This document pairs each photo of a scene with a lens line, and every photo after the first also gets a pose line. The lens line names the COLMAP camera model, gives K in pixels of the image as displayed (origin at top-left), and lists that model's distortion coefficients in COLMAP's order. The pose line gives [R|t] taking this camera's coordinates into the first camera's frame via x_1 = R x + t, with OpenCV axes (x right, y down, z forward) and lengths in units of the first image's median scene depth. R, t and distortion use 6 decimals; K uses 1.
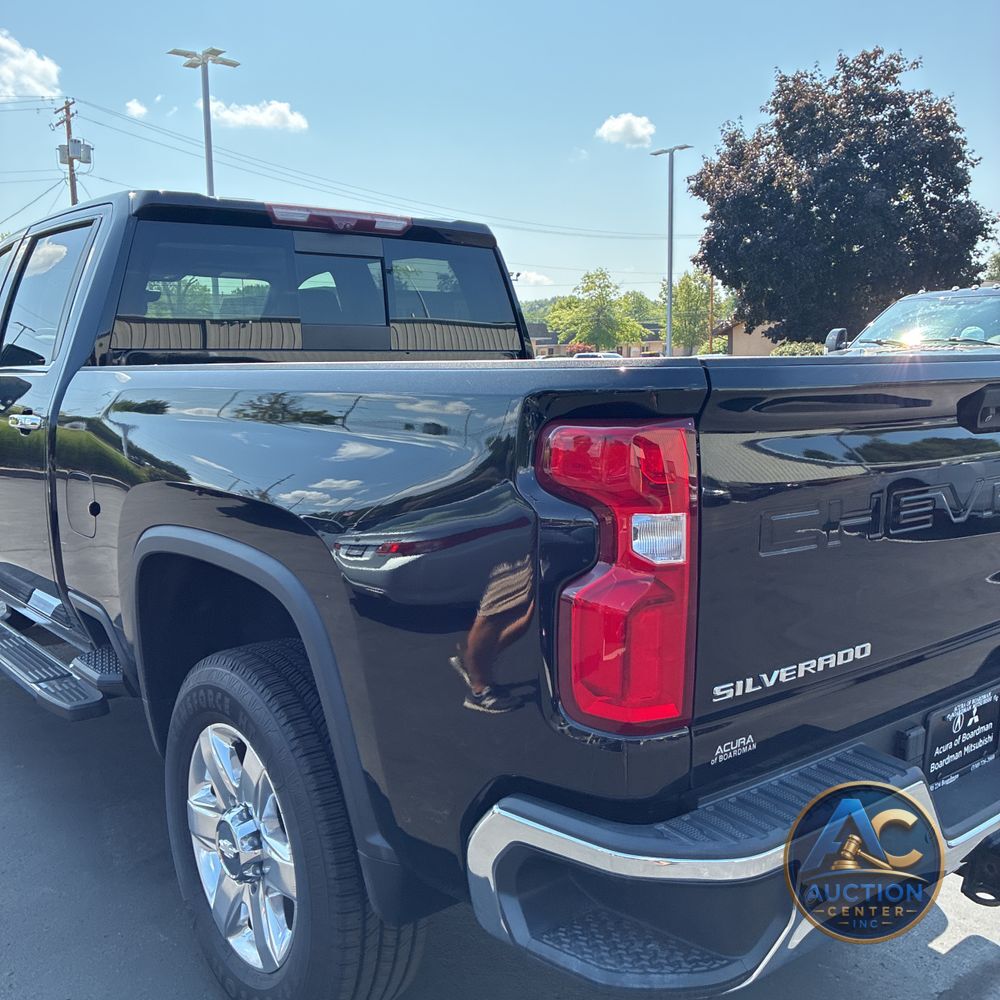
lens RADIAL K [[1009.3, 0, 489.3], [0, 1009.3, 518.1], [0, 0, 1]] dist [0.020655, 0.000000]
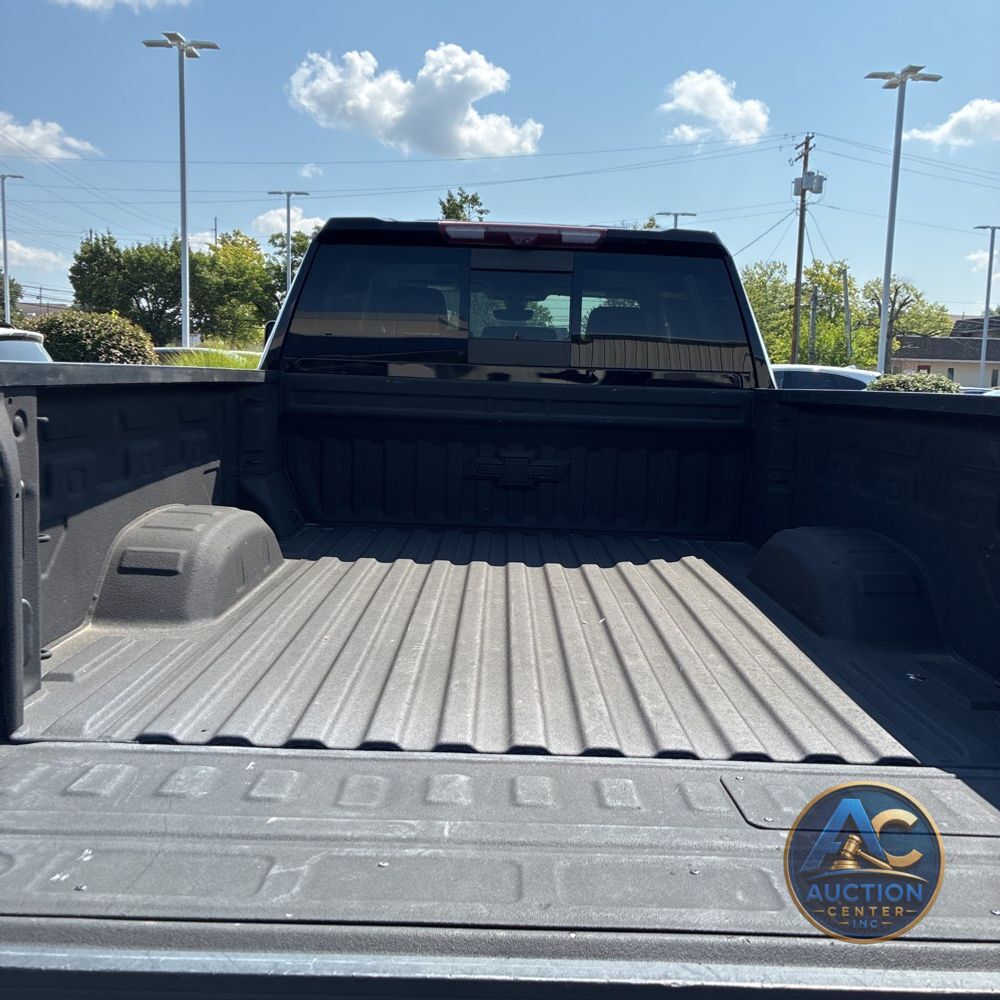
lens RADIAL K [[1009.3, 0, 514.8], [0, 1009.3, 494.8], [0, 0, 1]] dist [0.020655, 0.000000]
pose [[0.783055, 0.106848, -0.612706, 0.351365], [-0.134012, 0.990978, 0.001542, -0.030076], [0.607343, 0.080903, 0.790310, 0.165005]]
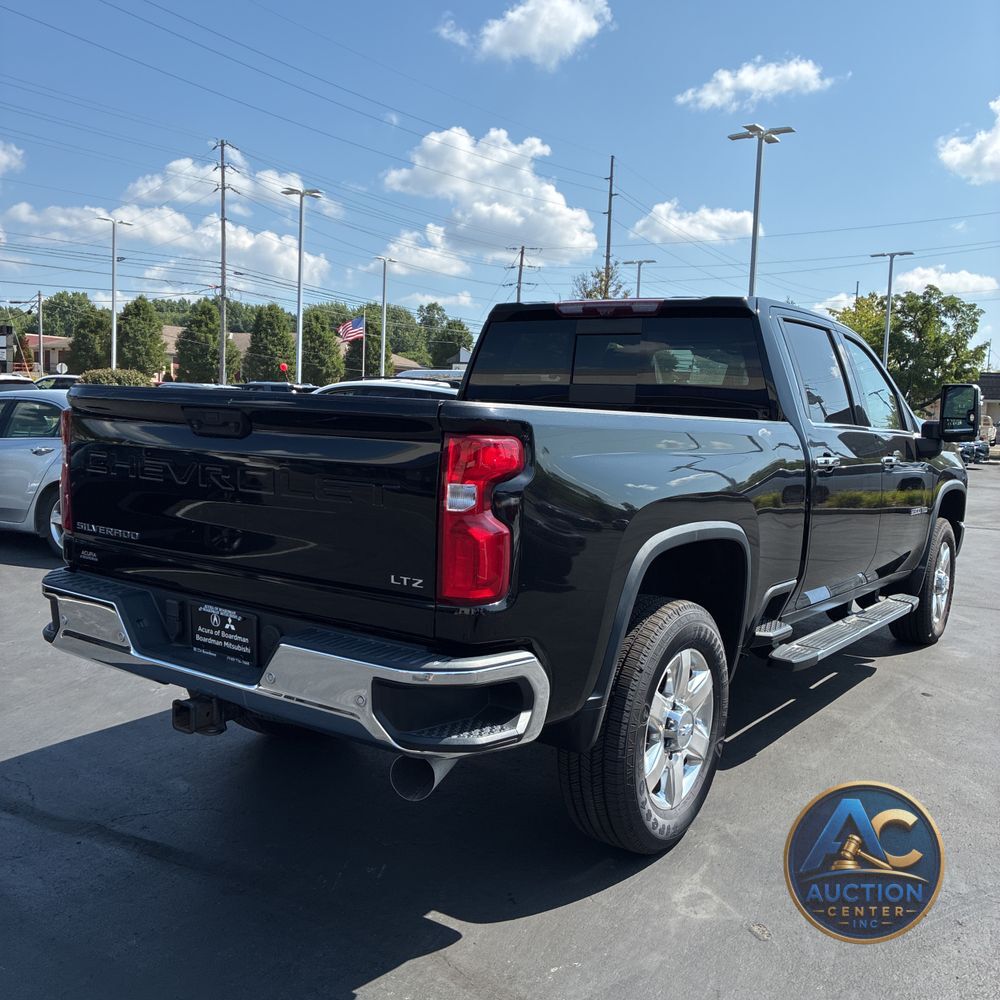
lens RADIAL K [[1009.3, 0, 506.8], [0, 1009.3, 503.2], [0, 0, 1]] dist [0.020655, 0.000000]
pose [[0.278158, 0.106596, -0.954602, 0.830800], [-0.193710, 0.979629, 0.052946, -0.059710], [0.940800, 0.170189, 0.293140, 0.372736]]
